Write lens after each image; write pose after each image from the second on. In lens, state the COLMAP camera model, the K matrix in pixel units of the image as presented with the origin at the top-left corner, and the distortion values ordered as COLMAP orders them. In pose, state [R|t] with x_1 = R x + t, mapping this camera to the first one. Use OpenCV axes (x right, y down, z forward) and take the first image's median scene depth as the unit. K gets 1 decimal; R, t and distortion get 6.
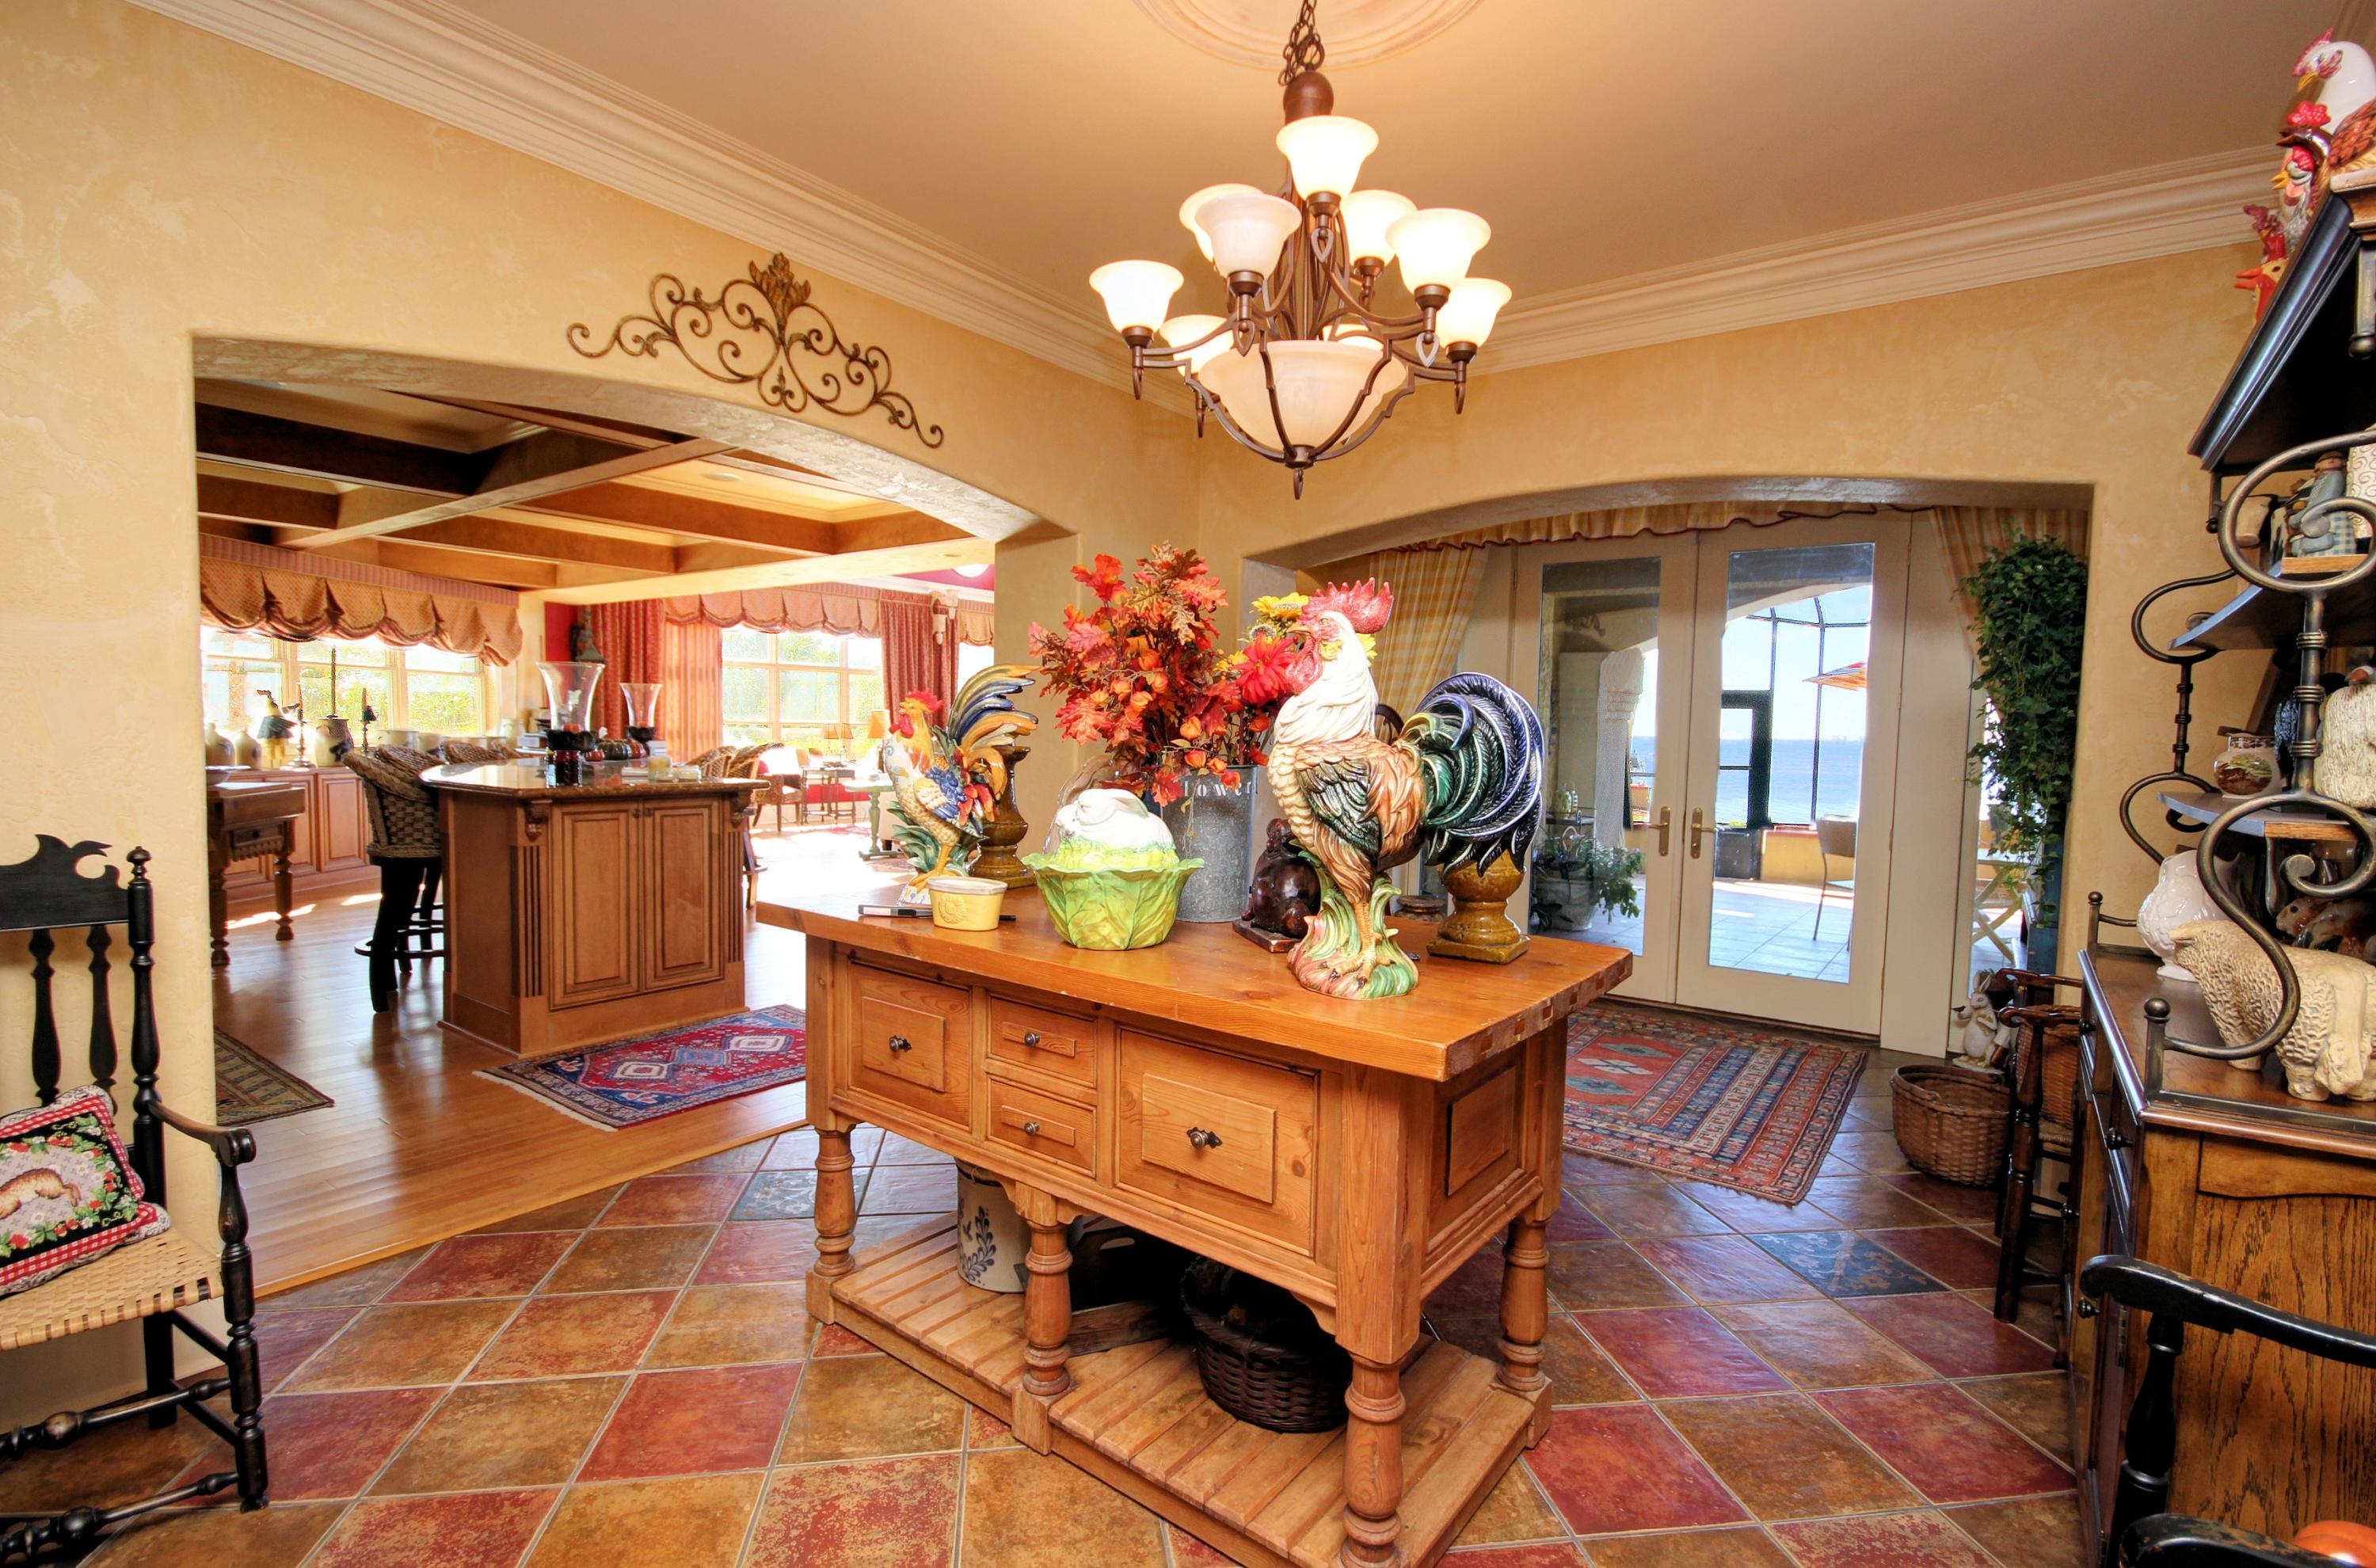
lens RADIAL K [[1104.0, 0, 1188.0], [0, 1104.0, 784.0], [0, 0, 1]] dist [0.001436, 0.000270]
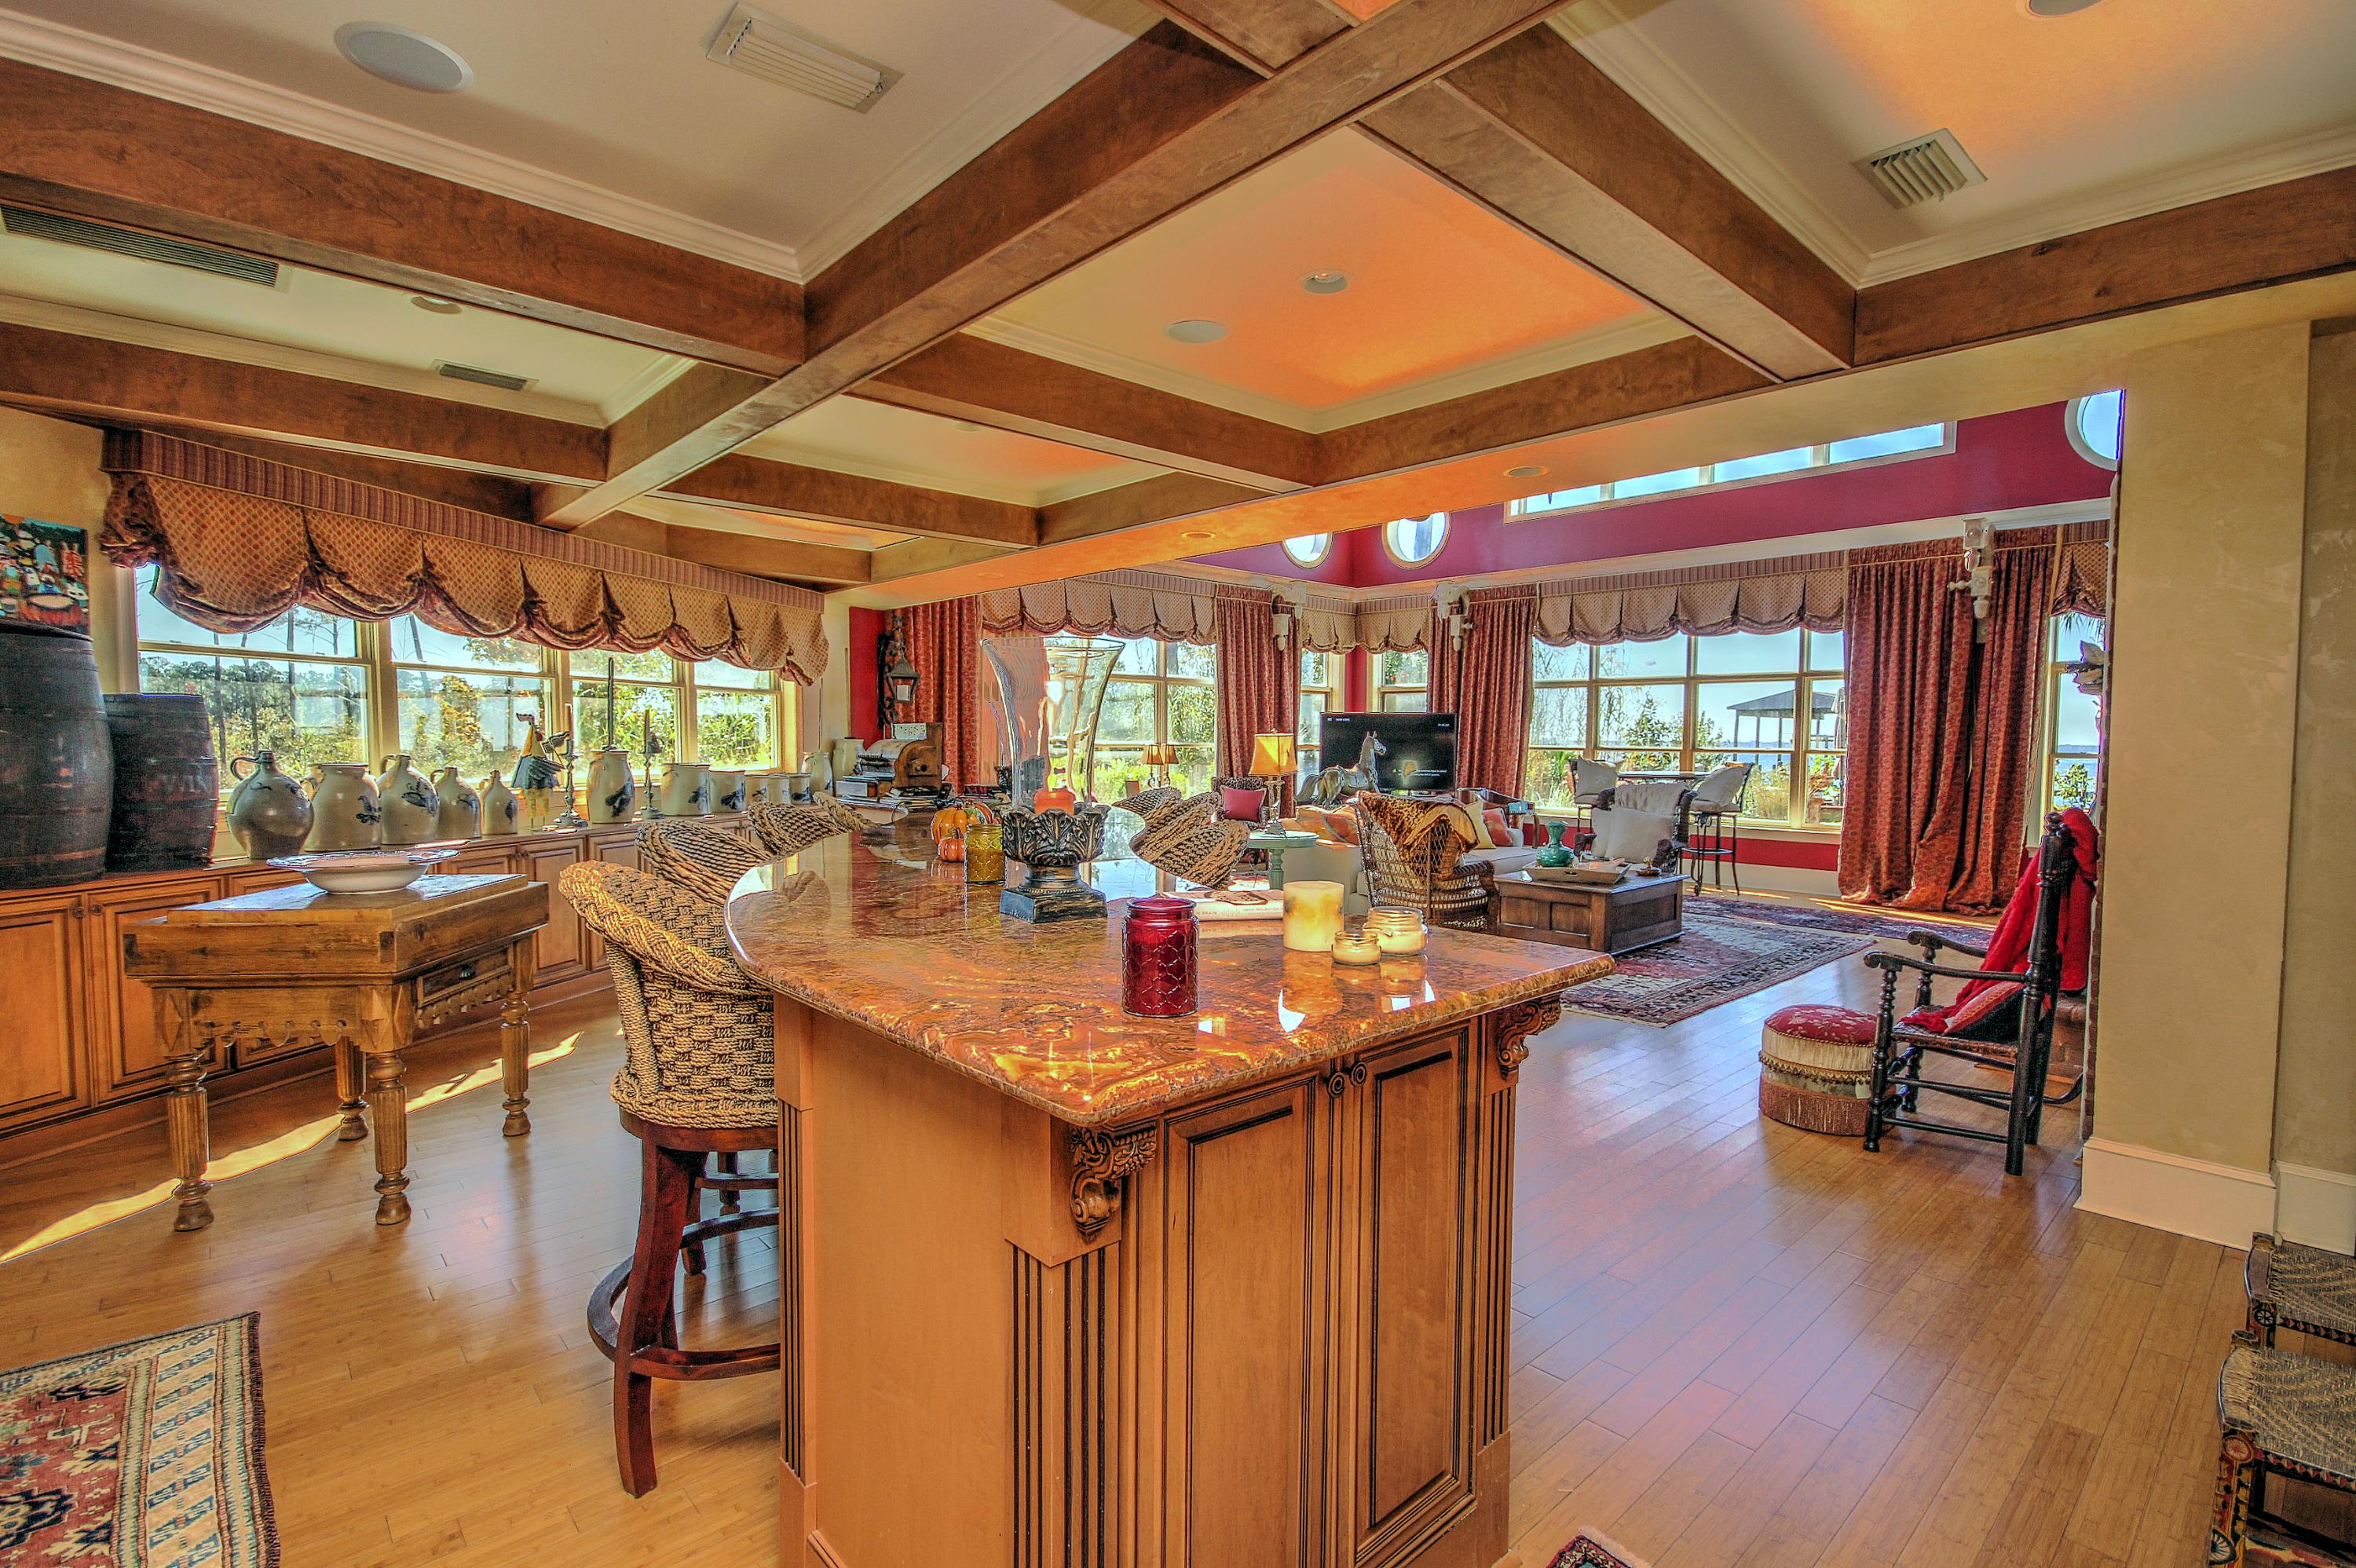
lens RADIAL K [[1075.2, 0, 1178.0], [0, 1075.2, 784.0], [0, 0, 1]] dist [-0.001937, -0.000441]
pose [[0.980687, -0.006930, -0.195461, -0.246764], [0.004468, 0.999905, -0.013037, -0.029581], [0.195533, 0.011912, 0.980625, 0.350012]]
